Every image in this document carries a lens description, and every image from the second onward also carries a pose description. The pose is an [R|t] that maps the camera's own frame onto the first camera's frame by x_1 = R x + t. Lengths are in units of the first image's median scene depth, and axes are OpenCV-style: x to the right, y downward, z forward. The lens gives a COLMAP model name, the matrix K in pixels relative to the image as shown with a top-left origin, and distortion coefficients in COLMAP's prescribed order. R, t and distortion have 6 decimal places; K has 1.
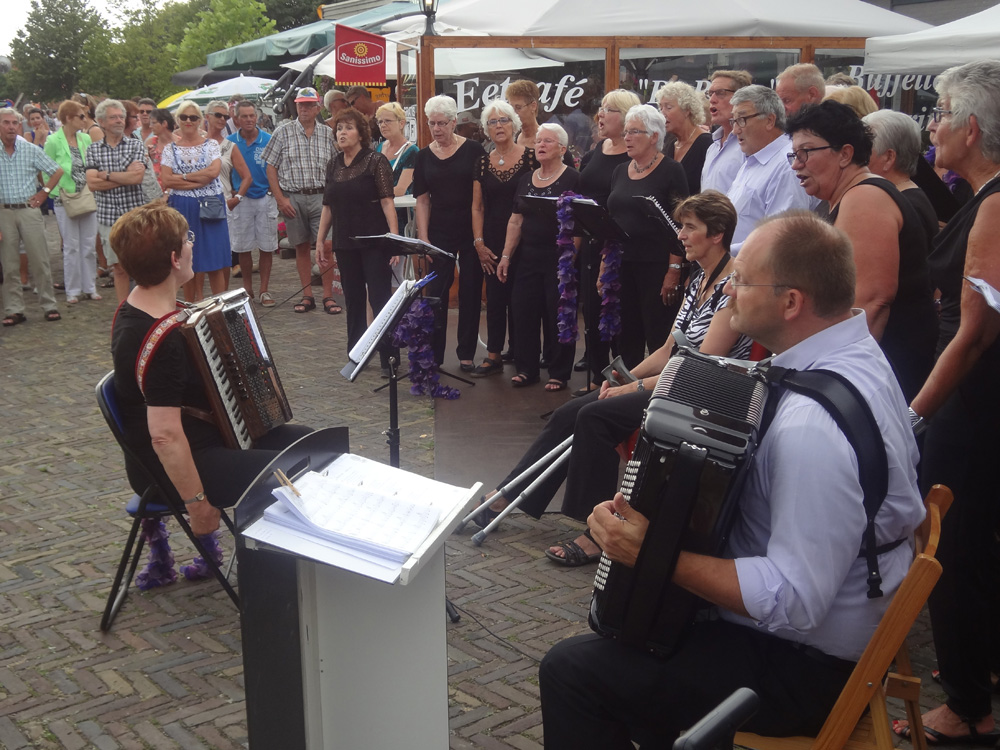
lens RADIAL K [[1229.4, 0, 485.5], [0, 1229.4, 327.9], [0, 0, 1]] dist [0.006870, 0.000000]
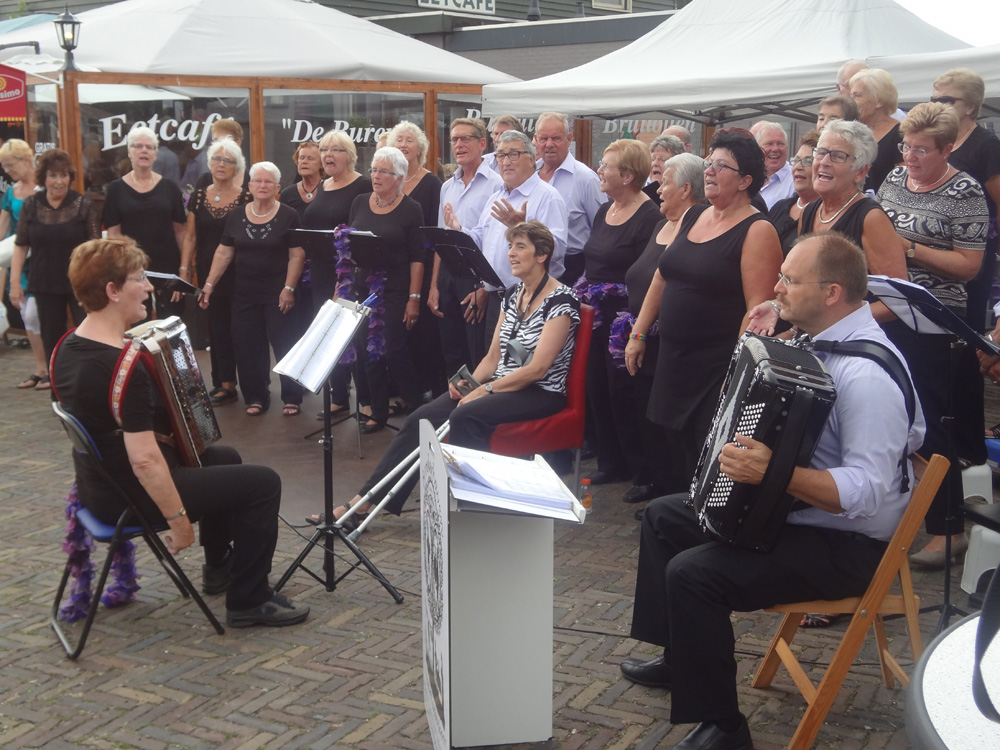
lens RADIAL K [[1229.4, 0, 497.8], [0, 1229.4, 368.5], [0, 0, 1]] dist [0.006870, 0.000000]
pose [[0.919701, -0.063013, 0.387529, -0.234954], [0.062226, 0.997955, 0.014591, 0.008529], [-0.387656, 0.010695, 0.921742, -0.048988]]
